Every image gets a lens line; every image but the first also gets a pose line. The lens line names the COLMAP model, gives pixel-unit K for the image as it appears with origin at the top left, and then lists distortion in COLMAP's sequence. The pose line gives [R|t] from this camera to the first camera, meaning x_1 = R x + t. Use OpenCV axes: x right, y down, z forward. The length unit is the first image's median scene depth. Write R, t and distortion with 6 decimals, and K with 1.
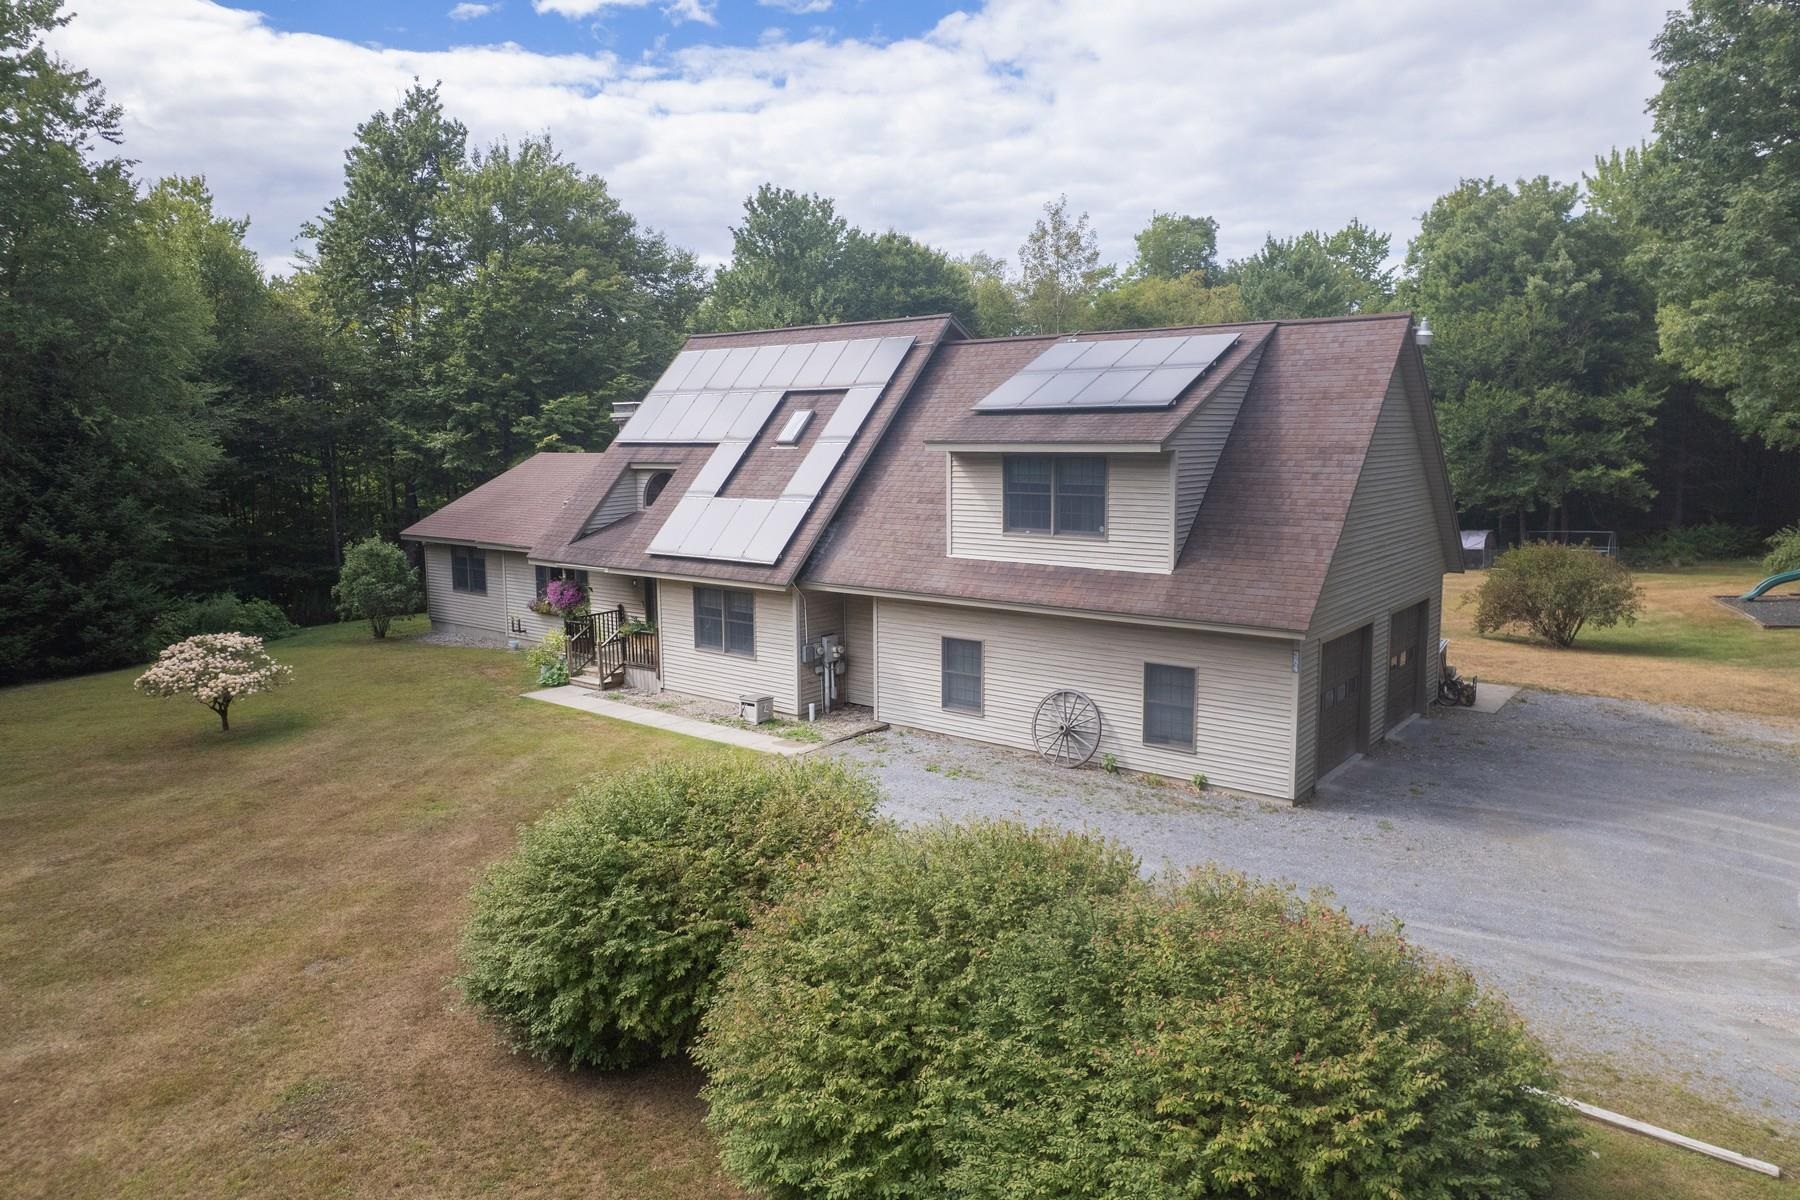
lens RADIAL K [[1171.6, 0, 900.0], [0, 1171.6, 600.0], [0, 0, 1]] dist [0.001299, -0.027584]
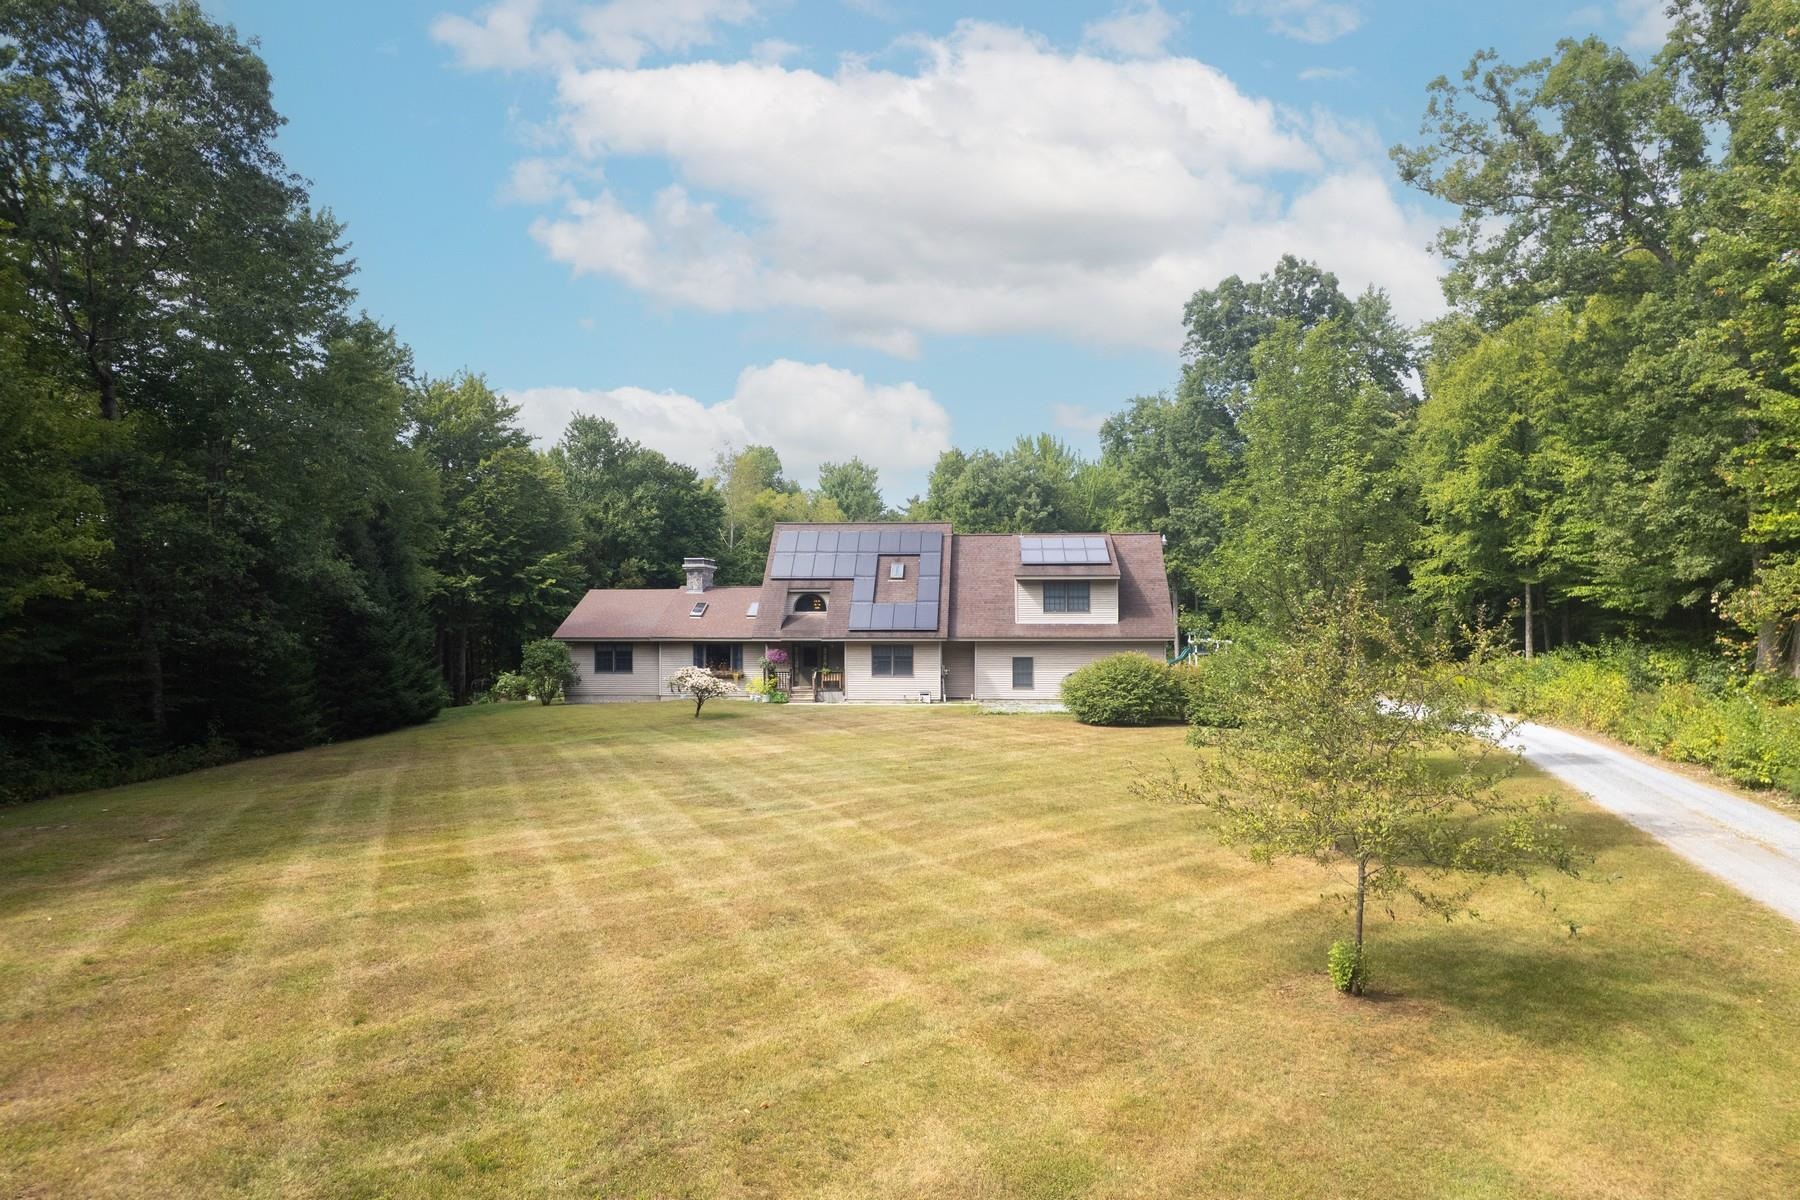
lens RADIAL K [[1188.7, 0, 900.0], [0, 1188.7, 600.0], [0, 0, 1]] dist [-0.152666, 0.187810]
pose [[0.835915, 0.016823, 0.548602, -1.479564], [0.068946, 0.988394, -0.135364, 0.225785], [-0.544512, 0.150977, 0.825053, -0.878415]]
